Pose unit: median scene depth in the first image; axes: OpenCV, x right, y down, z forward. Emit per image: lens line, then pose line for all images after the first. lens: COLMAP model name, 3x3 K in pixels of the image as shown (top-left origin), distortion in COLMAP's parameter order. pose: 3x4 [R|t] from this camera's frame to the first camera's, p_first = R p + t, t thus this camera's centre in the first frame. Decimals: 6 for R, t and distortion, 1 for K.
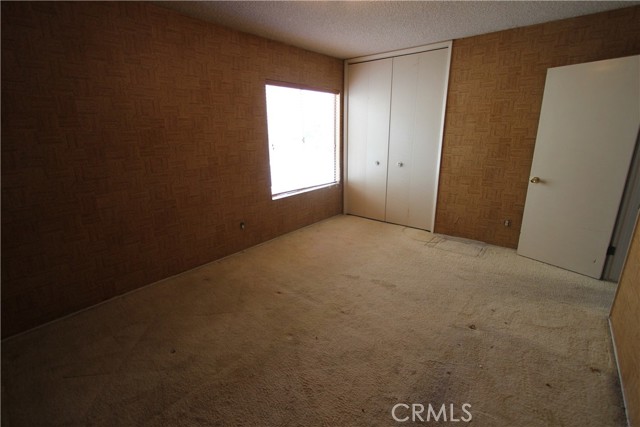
lens RADIAL K [[310.9, 0, 324.6], [0, 310.9, 215.9], [0, 0, 1]] dist [-0.008007, 0.001276]
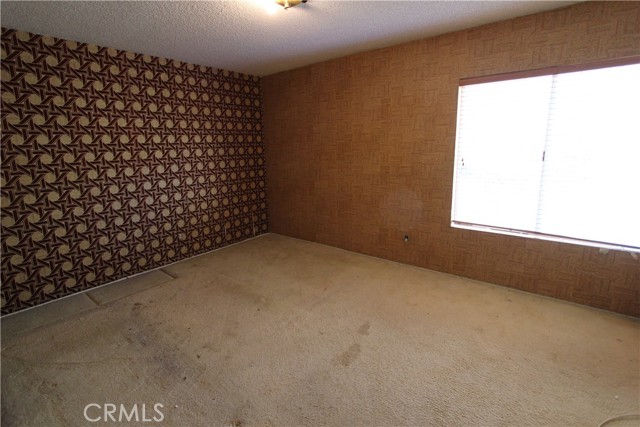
lens RADIAL K [[310.9, 0, 324.6], [0, 310.9, 215.9], [0, 0, 1]] dist [-0.008007, 0.001276]
pose [[-0.017297, 0.215488, -0.976353, 0.728027], [-0.264485, 0.940729, 0.212311, -0.189774], [0.964235, 0.261904, 0.040721, 0.749637]]
